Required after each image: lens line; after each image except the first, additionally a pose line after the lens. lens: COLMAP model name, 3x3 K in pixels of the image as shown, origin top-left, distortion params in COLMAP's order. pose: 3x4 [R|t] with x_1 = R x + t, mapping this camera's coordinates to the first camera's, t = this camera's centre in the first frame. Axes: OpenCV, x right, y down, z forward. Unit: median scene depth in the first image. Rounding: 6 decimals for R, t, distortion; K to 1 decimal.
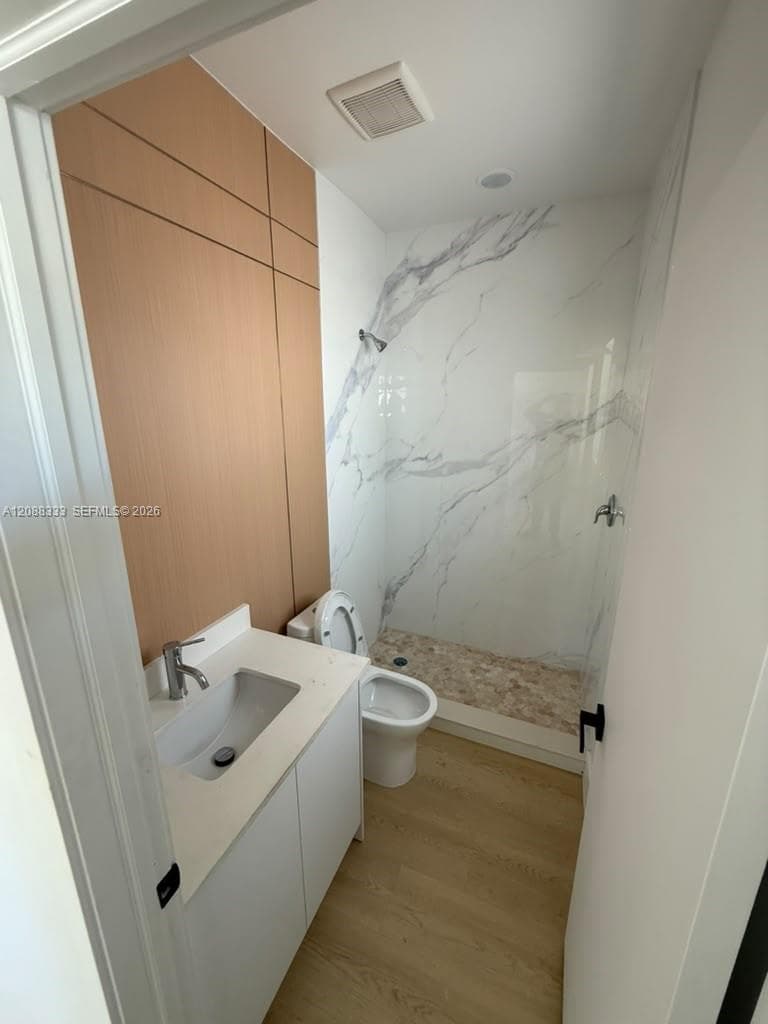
lens RADIAL K [[415.5, 0, 373.9], [0, 415.5, 509.2], [0, 0, 1]] dist [-0.000070, 0.000561]
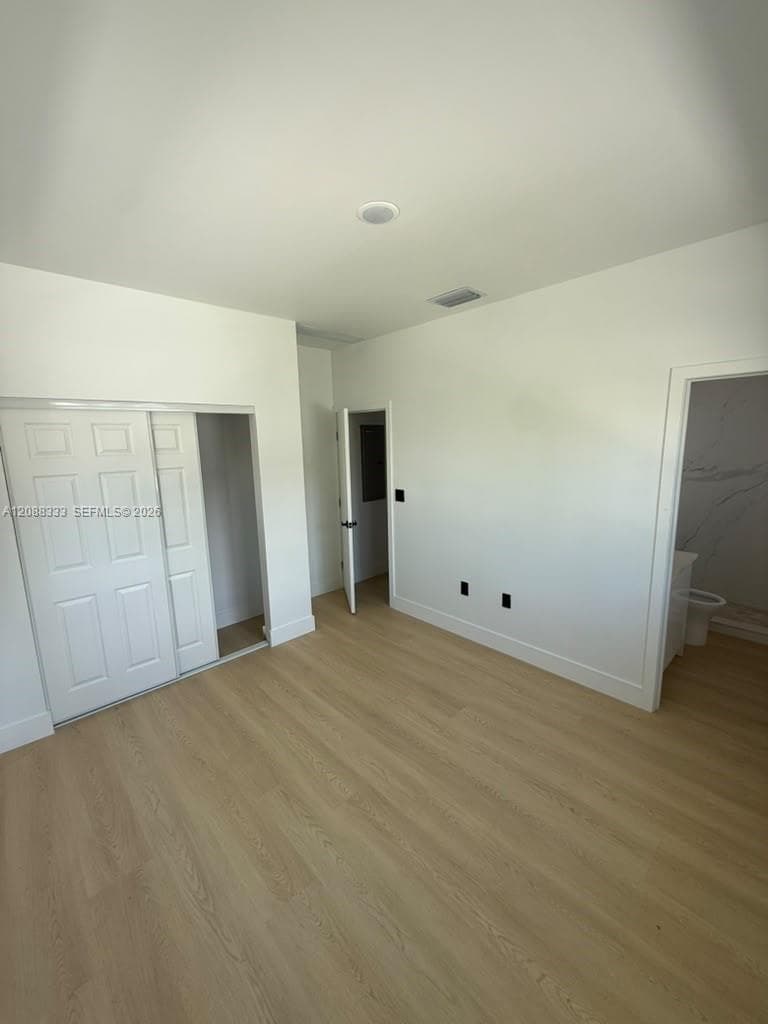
lens RADIAL K [[415.5, 0, 373.9], [0, 415.5, 509.2], [0, 0, 1]] dist [-0.000070, 0.000561]
pose [[0.917175, 0.043305, -0.396125, -0.404085], [-0.076157, 0.994803, -0.067579, 0.238379], [0.391140, 0.092149, 0.915706, -0.934004]]
